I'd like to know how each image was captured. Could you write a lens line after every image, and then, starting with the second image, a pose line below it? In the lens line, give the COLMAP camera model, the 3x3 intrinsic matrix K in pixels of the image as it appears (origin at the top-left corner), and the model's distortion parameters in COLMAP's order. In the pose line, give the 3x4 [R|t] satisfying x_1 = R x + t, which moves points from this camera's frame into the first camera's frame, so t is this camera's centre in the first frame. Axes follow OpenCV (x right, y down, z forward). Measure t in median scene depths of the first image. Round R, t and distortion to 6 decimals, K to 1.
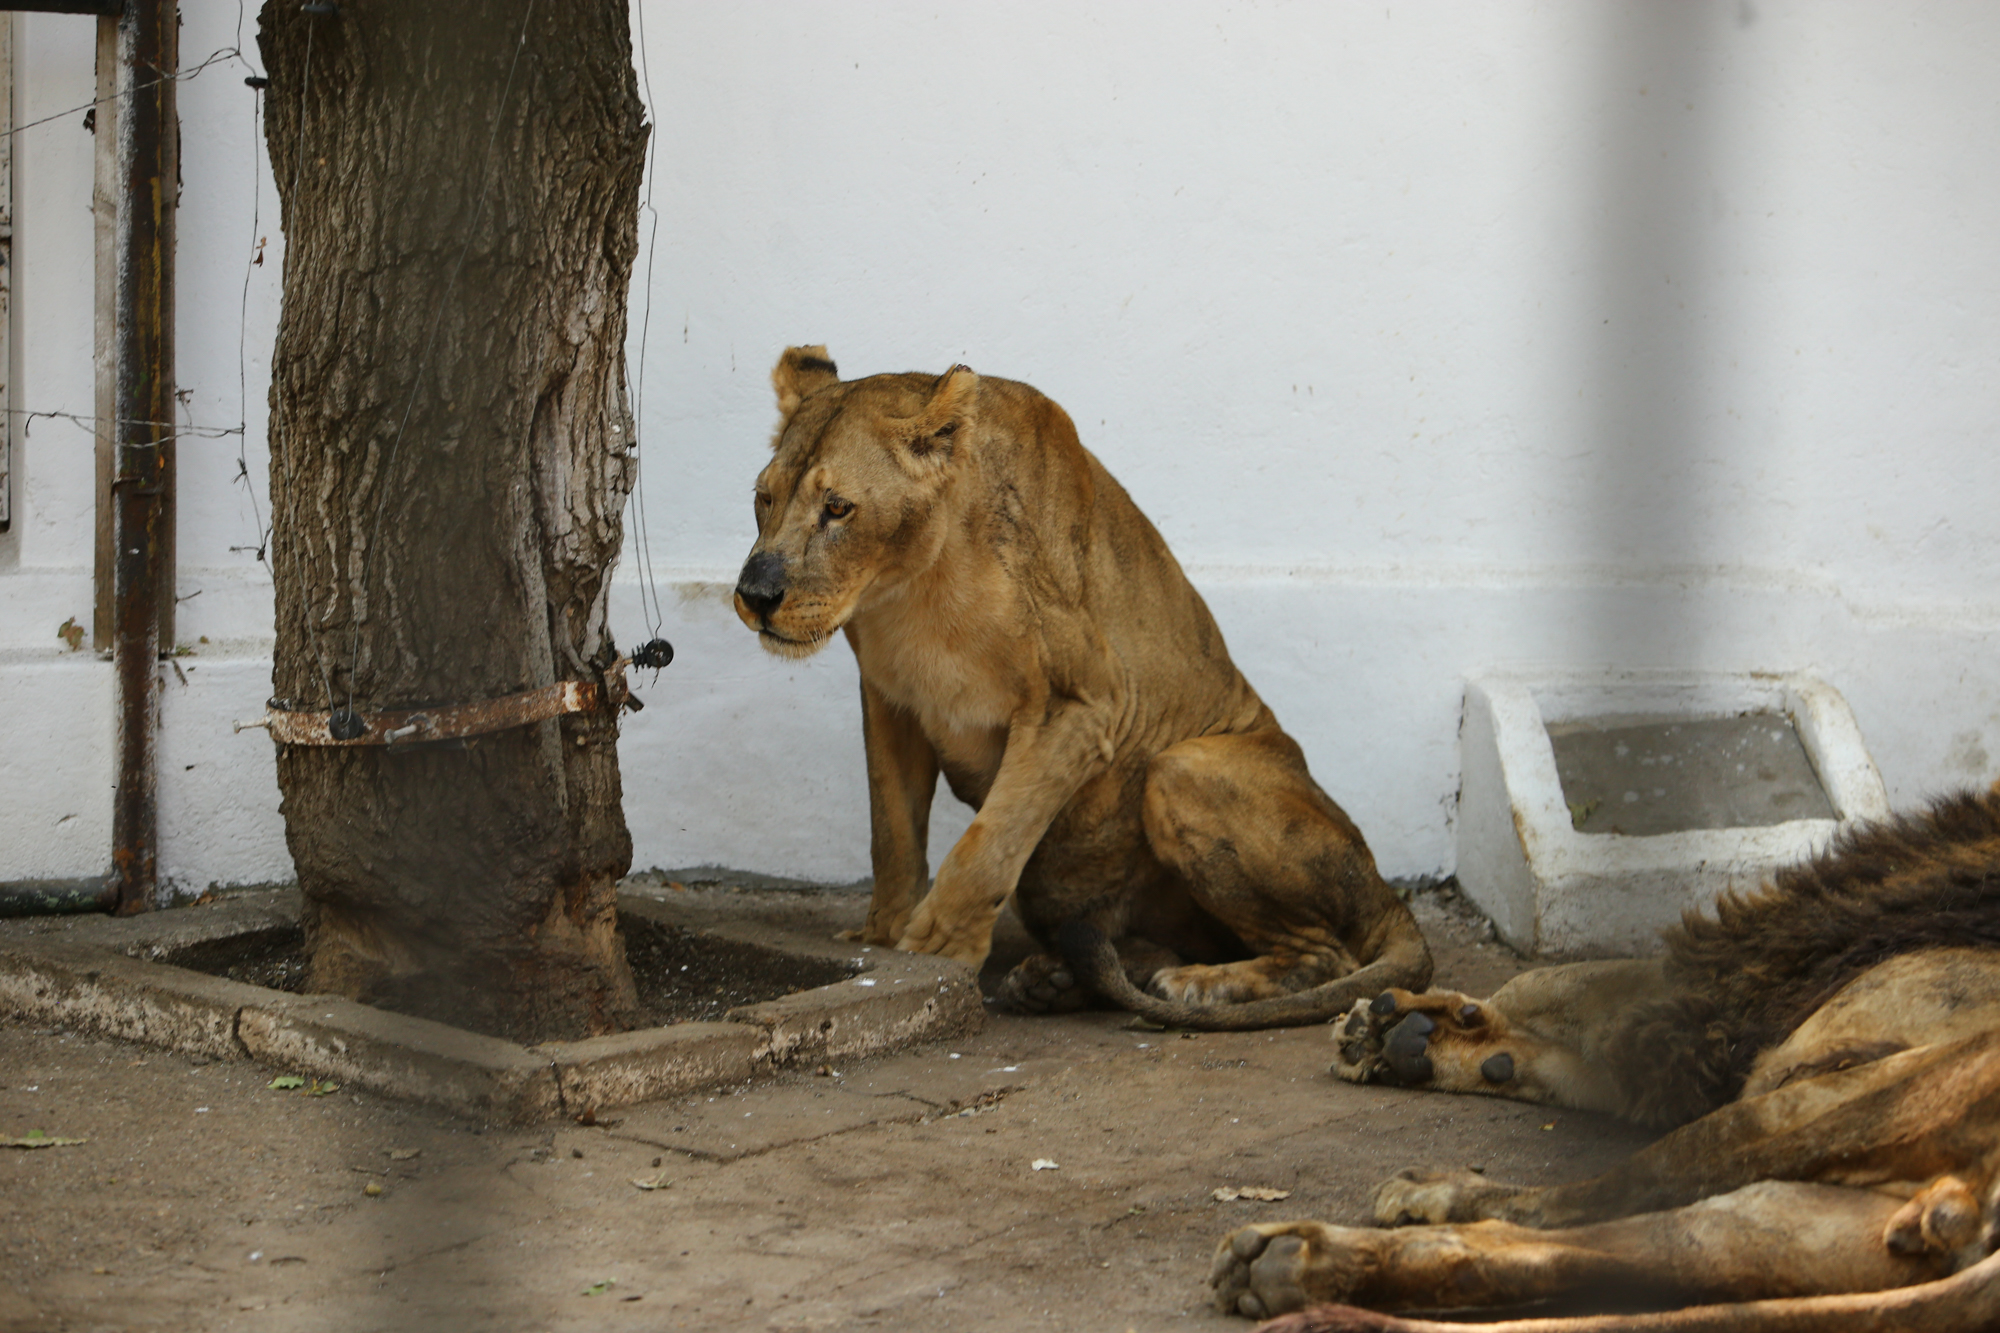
lens RADIAL K [[6510.4, 0, 1000.4], [0, 6510.4, 664.8], [0, 0, 1]] dist [0.219650, 0.000000]
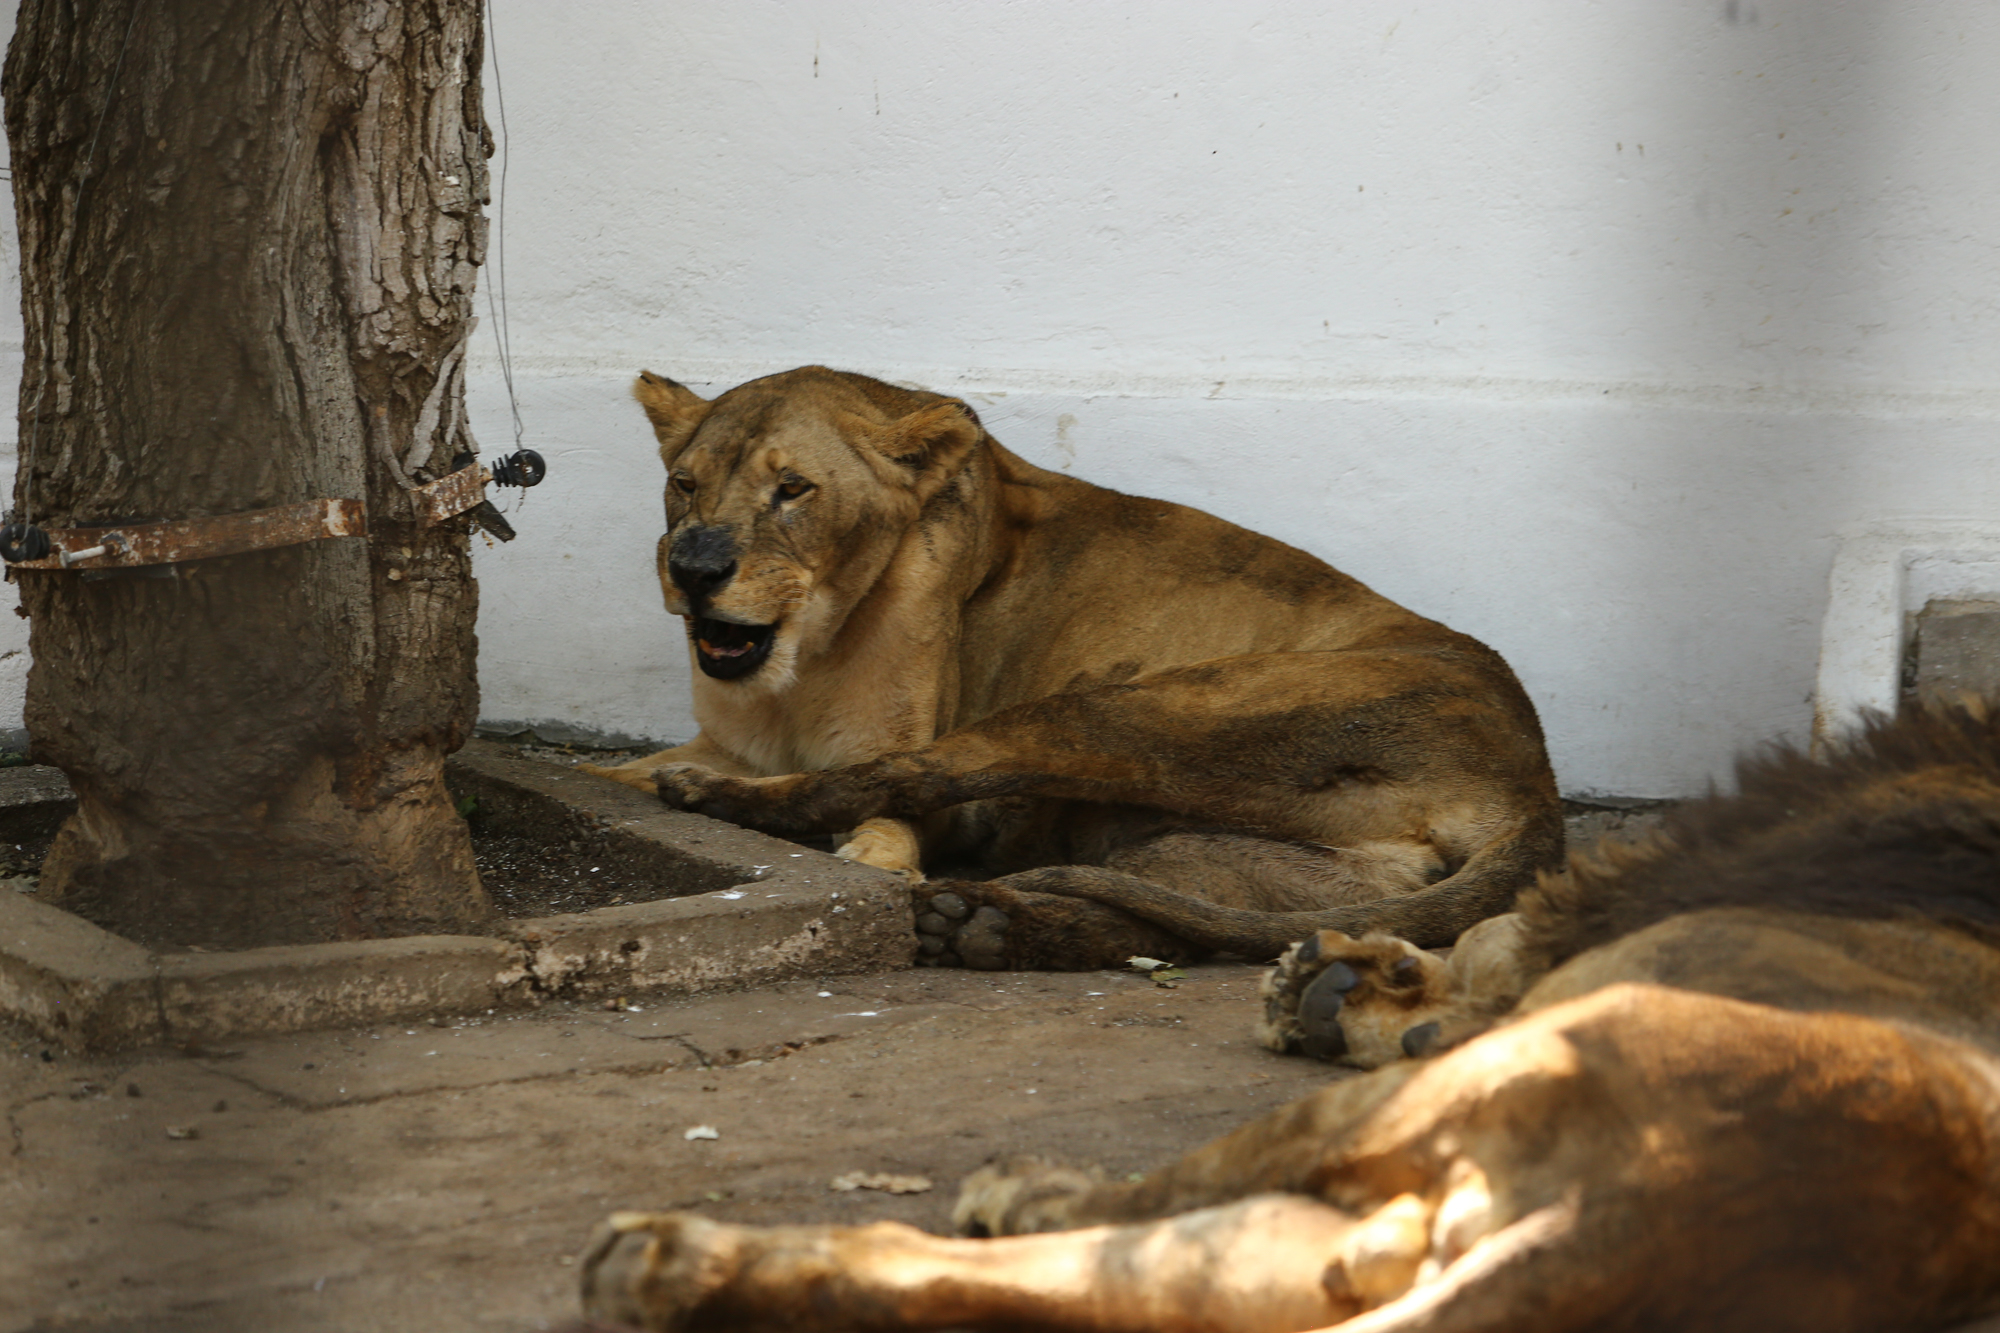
lens RADIAL K [[8142.0, 0, 999.7], [0, 8142.0, 677.2], [0, 0, 1]] dist [0.645796, 0.000000]
pose [[0.952594, 0.034841, -0.302243, 0.313222], [-0.028924, 0.999293, 0.024031, -0.001937], [0.302866, -0.014149, 0.952928, 0.078950]]
